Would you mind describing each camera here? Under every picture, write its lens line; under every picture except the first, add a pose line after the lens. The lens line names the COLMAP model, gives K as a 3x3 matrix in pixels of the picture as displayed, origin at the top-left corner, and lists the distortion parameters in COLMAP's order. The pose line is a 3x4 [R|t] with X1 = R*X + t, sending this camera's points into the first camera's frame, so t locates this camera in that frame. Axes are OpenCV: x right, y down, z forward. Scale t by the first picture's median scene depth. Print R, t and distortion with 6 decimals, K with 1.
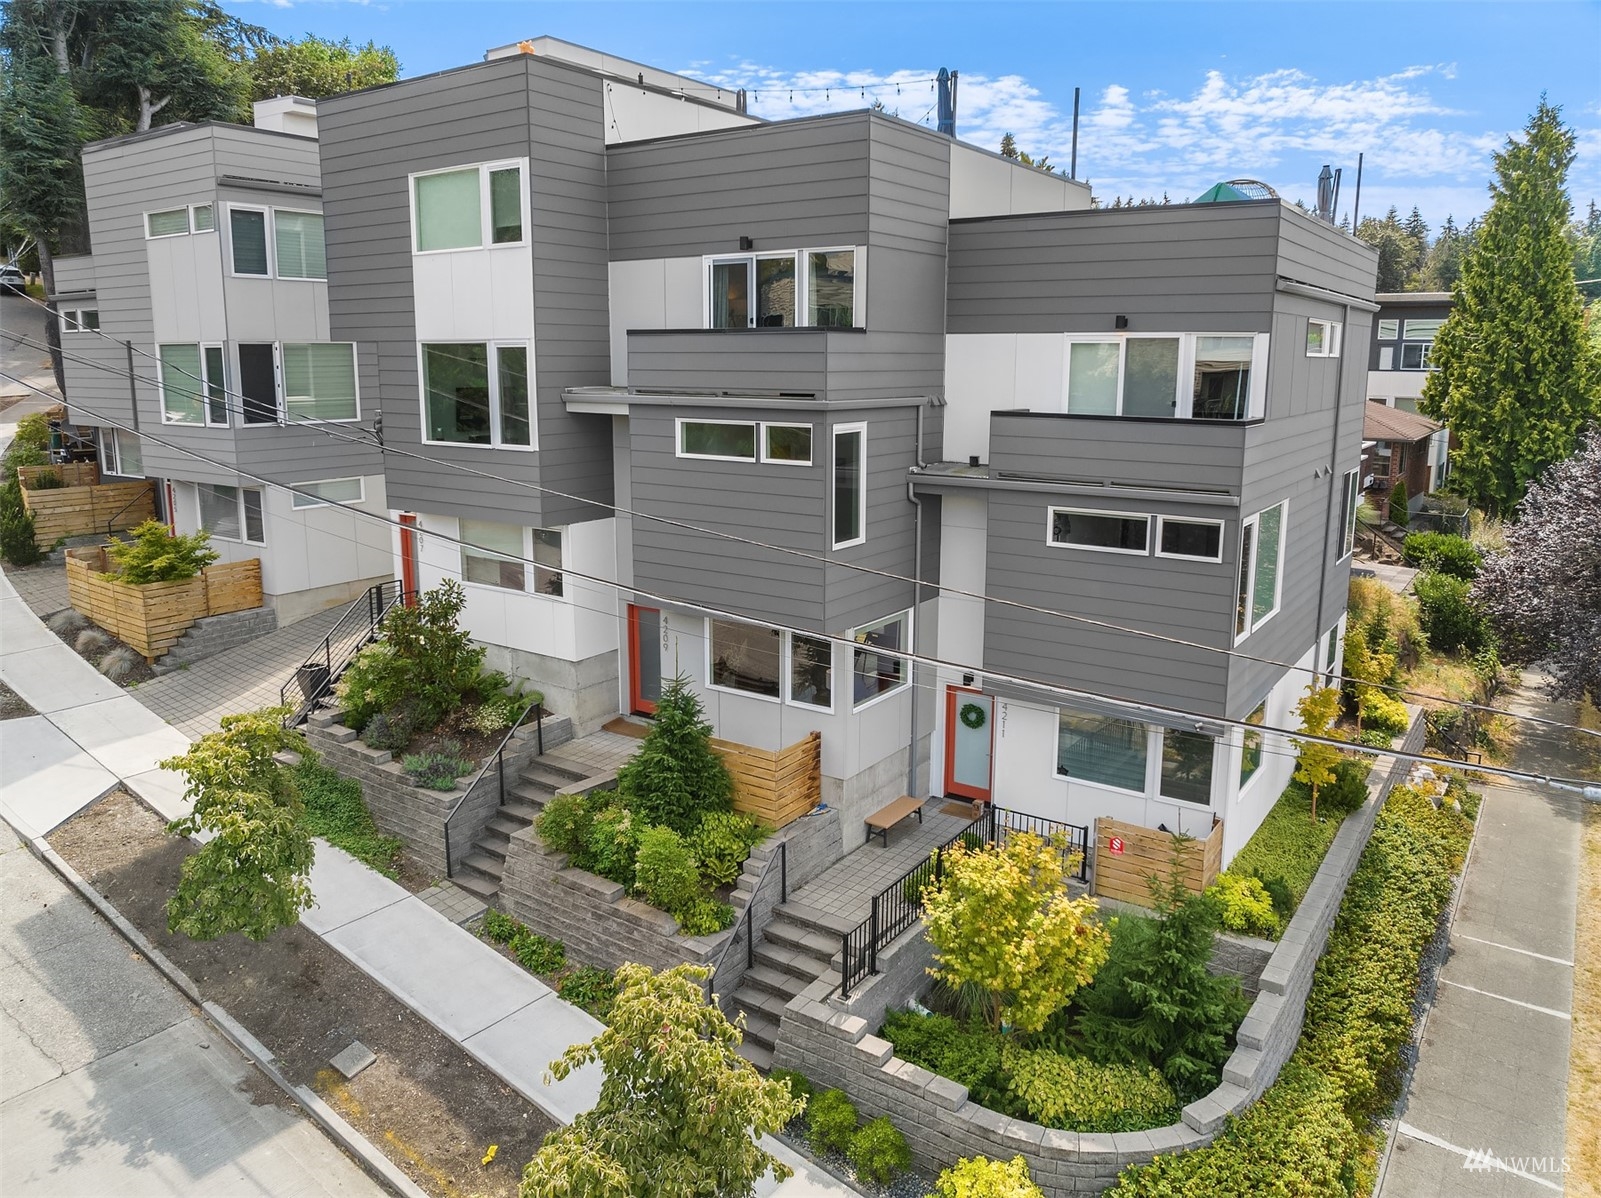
lens RADIAL K [[1135.1, 0, 804.5], [0, 1135.1, 574.5], [0, 0, 1]] dist [-0.032998, -0.004367]
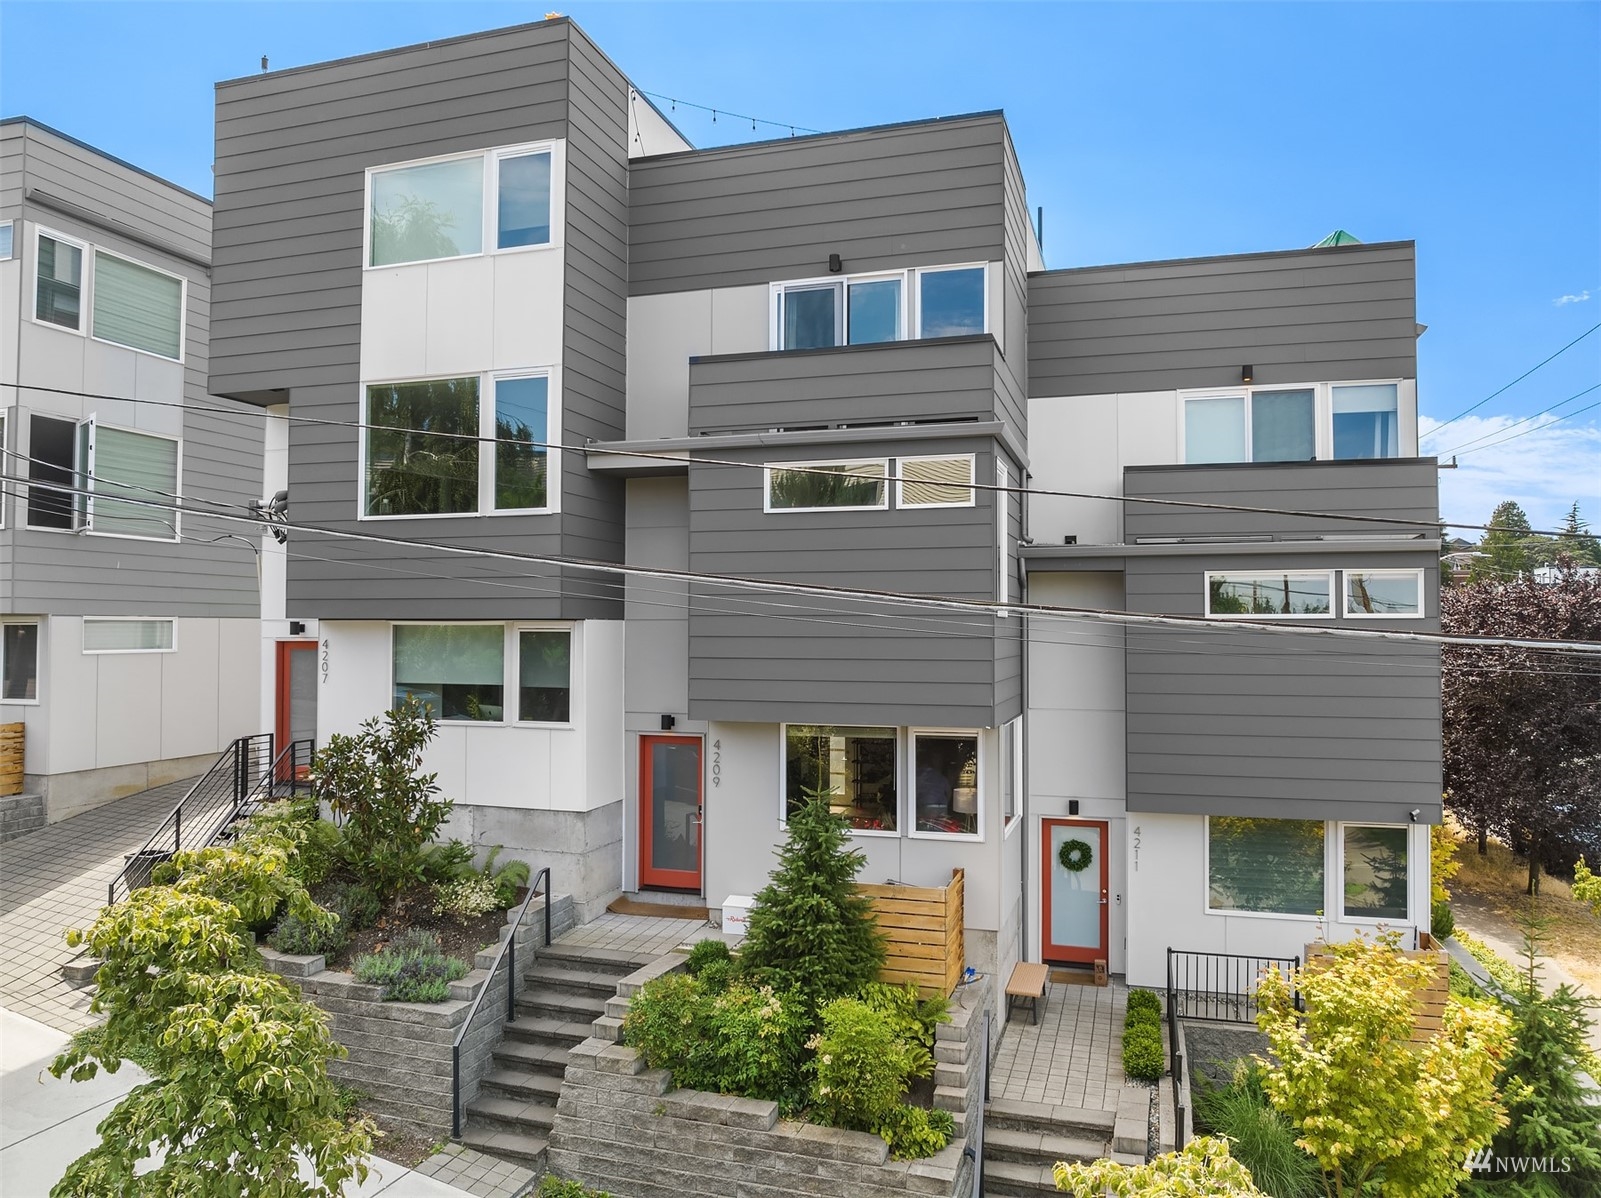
lens RADIAL K [[1143.7, 0, 800.5], [0, 1143.7, 599.0], [0, 0, 1]] dist [-0.037561, 0.009964]
pose [[0.957967, 0.000560, 0.286879, -0.296265], [0.060189, 0.977348, -0.202898, 0.106088], [-0.280494, 0.211637, 0.936233, 0.265832]]
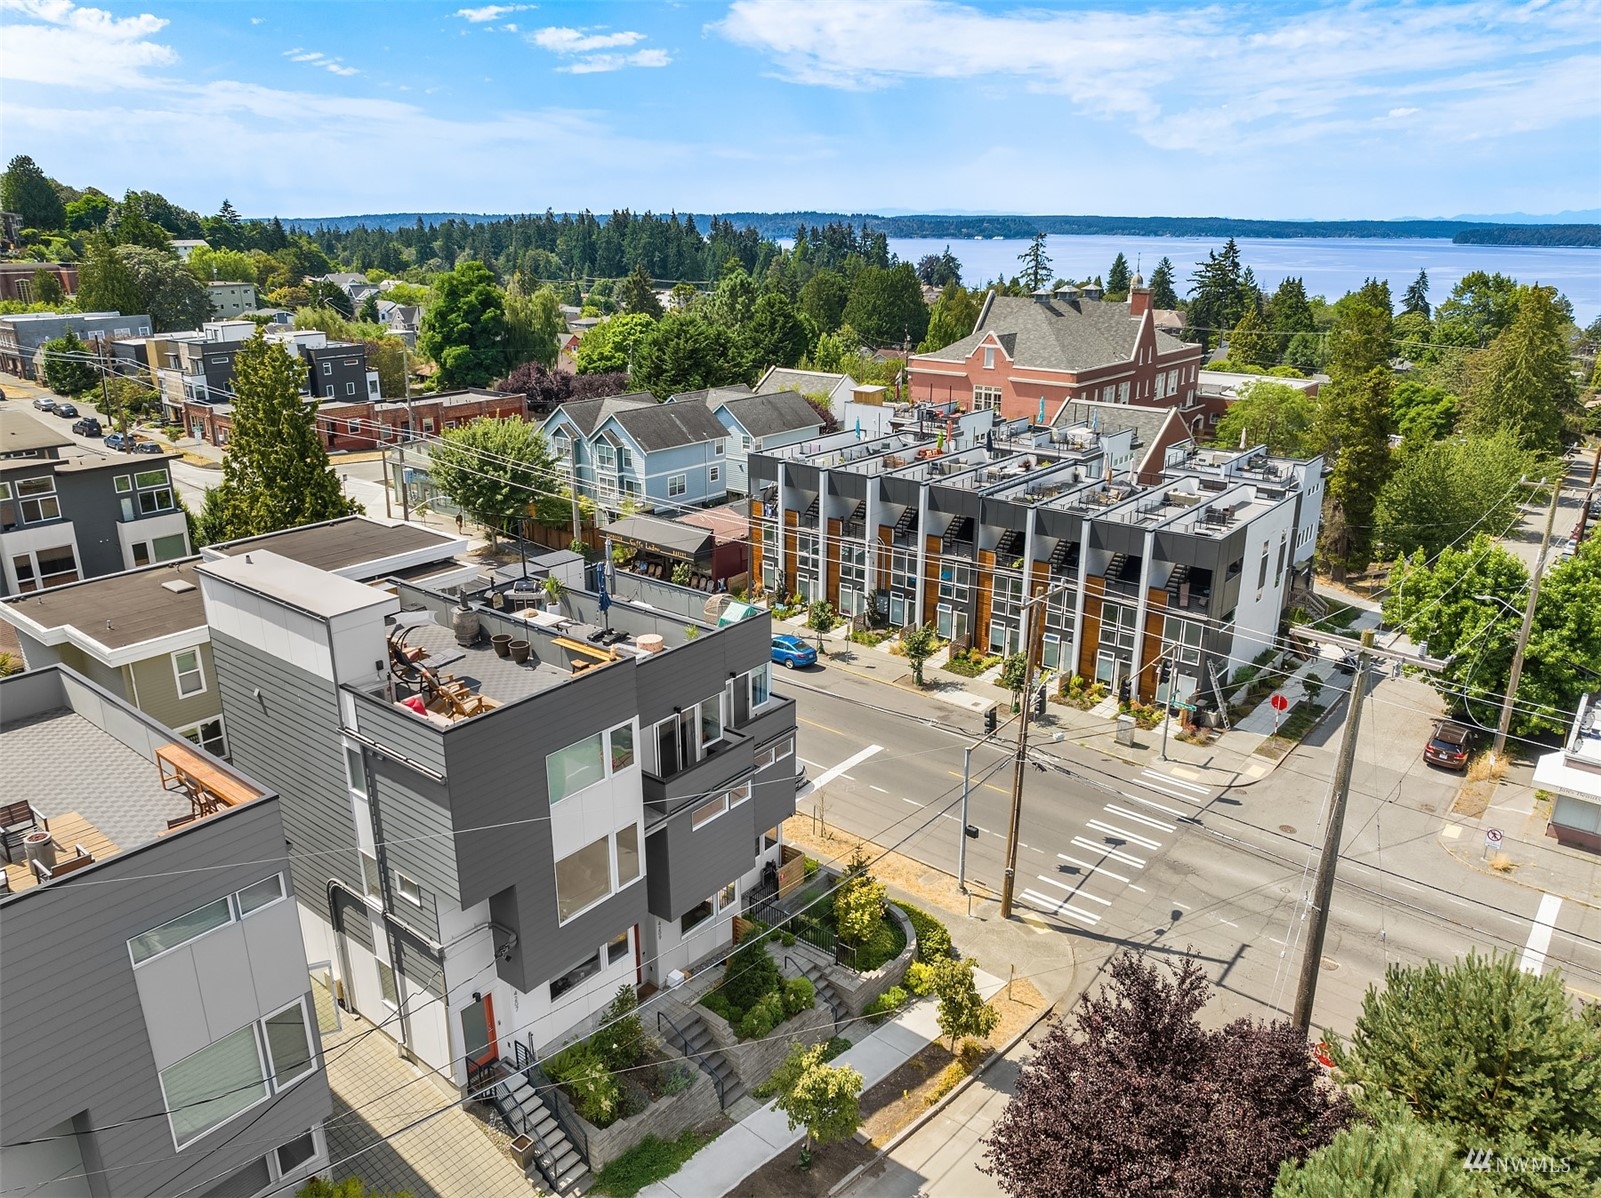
lens RADIAL K [[1143.7, 0, 800.5], [0, 1143.7, 599.0], [0, 0, 1]] dist [-0.037561, 0.009964]
pose [[0.084713, -0.325098, 0.941879, -1.626113], [0.186986, 0.933669, 0.305447, -0.933428], [-0.978703, 0.150243, 0.139882, 0.488927]]
